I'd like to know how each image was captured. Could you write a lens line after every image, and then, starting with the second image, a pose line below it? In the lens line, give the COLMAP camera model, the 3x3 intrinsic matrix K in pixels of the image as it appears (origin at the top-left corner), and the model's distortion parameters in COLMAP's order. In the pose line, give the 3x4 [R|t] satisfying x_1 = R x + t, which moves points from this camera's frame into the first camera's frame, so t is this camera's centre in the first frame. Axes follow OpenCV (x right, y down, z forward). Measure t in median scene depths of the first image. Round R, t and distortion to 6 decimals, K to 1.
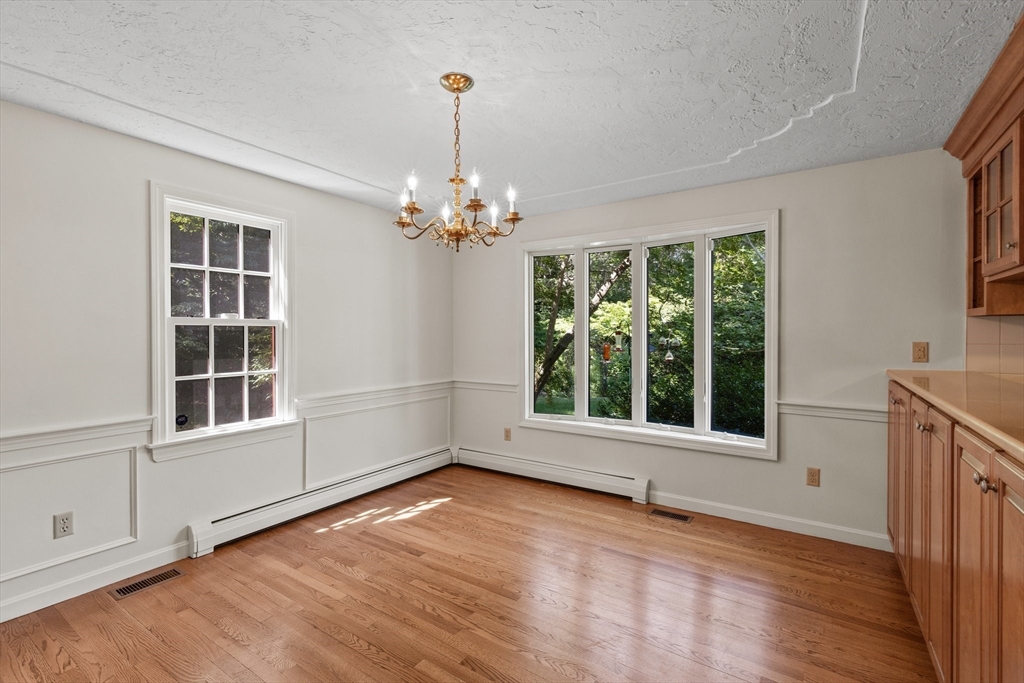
lens RADIAL K [[460.8, 0, 516.7], [0, 460.8, 338.3], [0, 0, 1]] dist [0.006411, -0.001730]
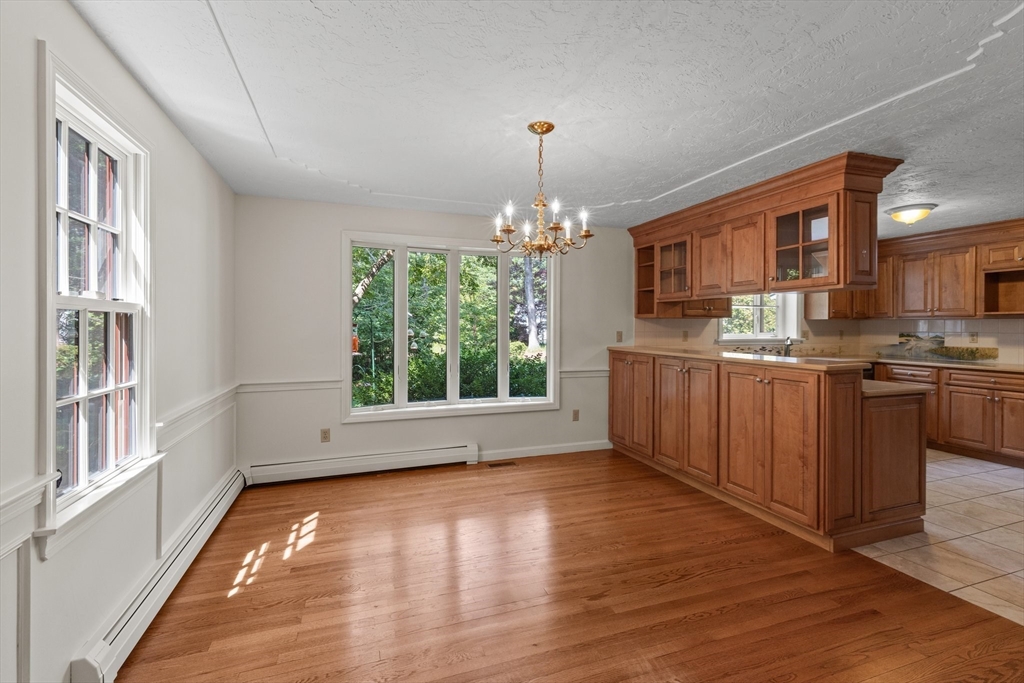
lens RADIAL K [[460.8, 0, 529.5], [0, 460.8, 329.2], [0, 0, 1]] dist [0.006411, -0.001730]
pose [[0.586372, -0.003177, 0.810035, -0.693014], [0.006305, 0.999980, -0.000642, -0.000464], [-0.810017, 0.005484, 0.586381, 0.169730]]
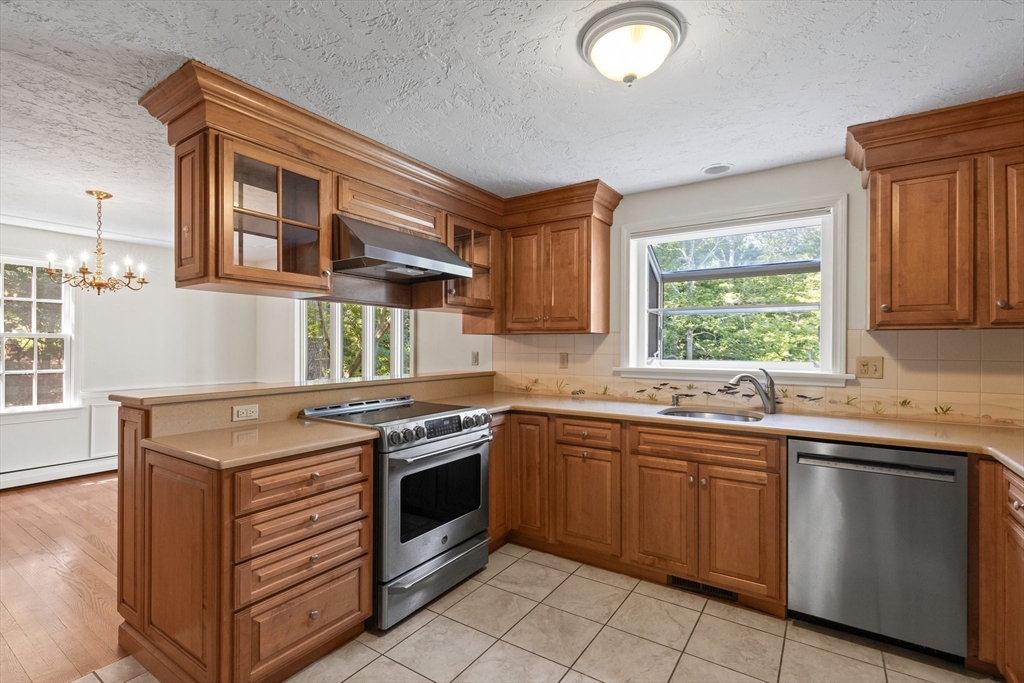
lens RADIAL K [[460.8, 0, 529.0], [0, 460.8, 346.1], [0, 0, 1]] dist [0.006411, -0.001730]
pose [[0.999797, 0.005108, 0.019483, 0.824780], [-0.004946, 0.999953, -0.008387, 0.001422], [-0.019525, 0.008289, 0.999775, -0.413761]]
